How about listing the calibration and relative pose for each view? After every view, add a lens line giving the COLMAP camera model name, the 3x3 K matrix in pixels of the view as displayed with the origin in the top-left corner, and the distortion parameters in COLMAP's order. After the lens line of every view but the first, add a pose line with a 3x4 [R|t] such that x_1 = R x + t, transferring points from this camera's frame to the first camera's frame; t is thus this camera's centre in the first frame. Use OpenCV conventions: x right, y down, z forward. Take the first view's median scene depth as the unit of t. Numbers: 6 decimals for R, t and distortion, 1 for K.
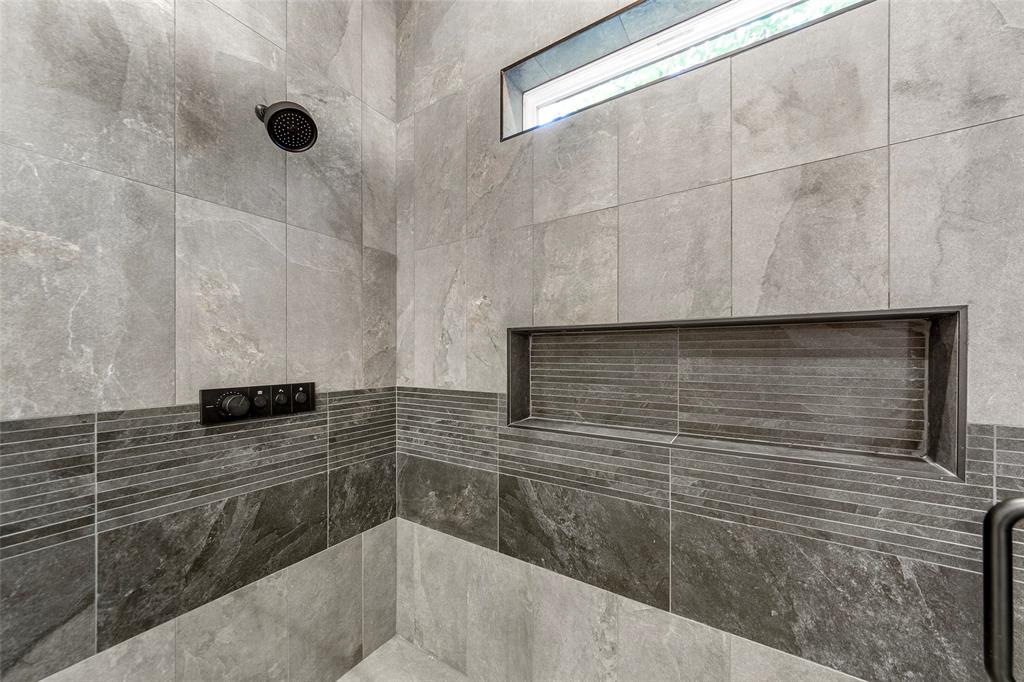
lens RADIAL K [[367.5, 0, 513.1], [0, 367.5, 355.7], [0, 0, 1]] dist [0.000747, 0.000691]
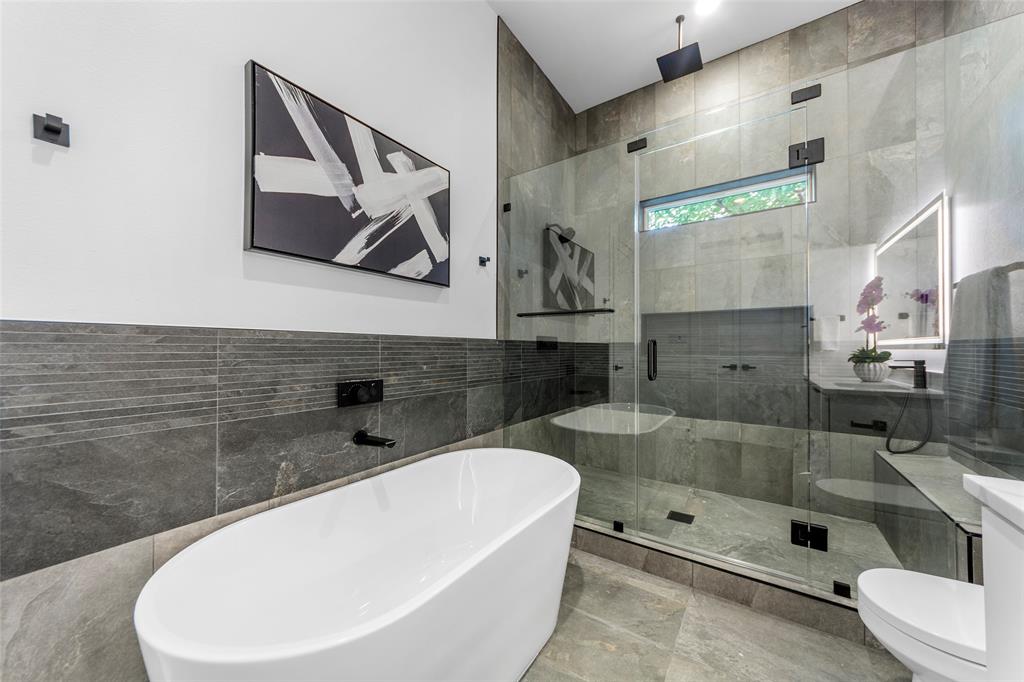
lens RADIAL K [[367.5, 0, 508.5], [0, 367.5, 342.9], [0, 0, 1]] dist [0.000747, 0.000691]
pose [[0.999717, 0.006712, -0.022817, -1.012635], [-0.007175, 0.999769, -0.020260, 0.203447], [0.022676, 0.020418, 0.999534, -1.673532]]
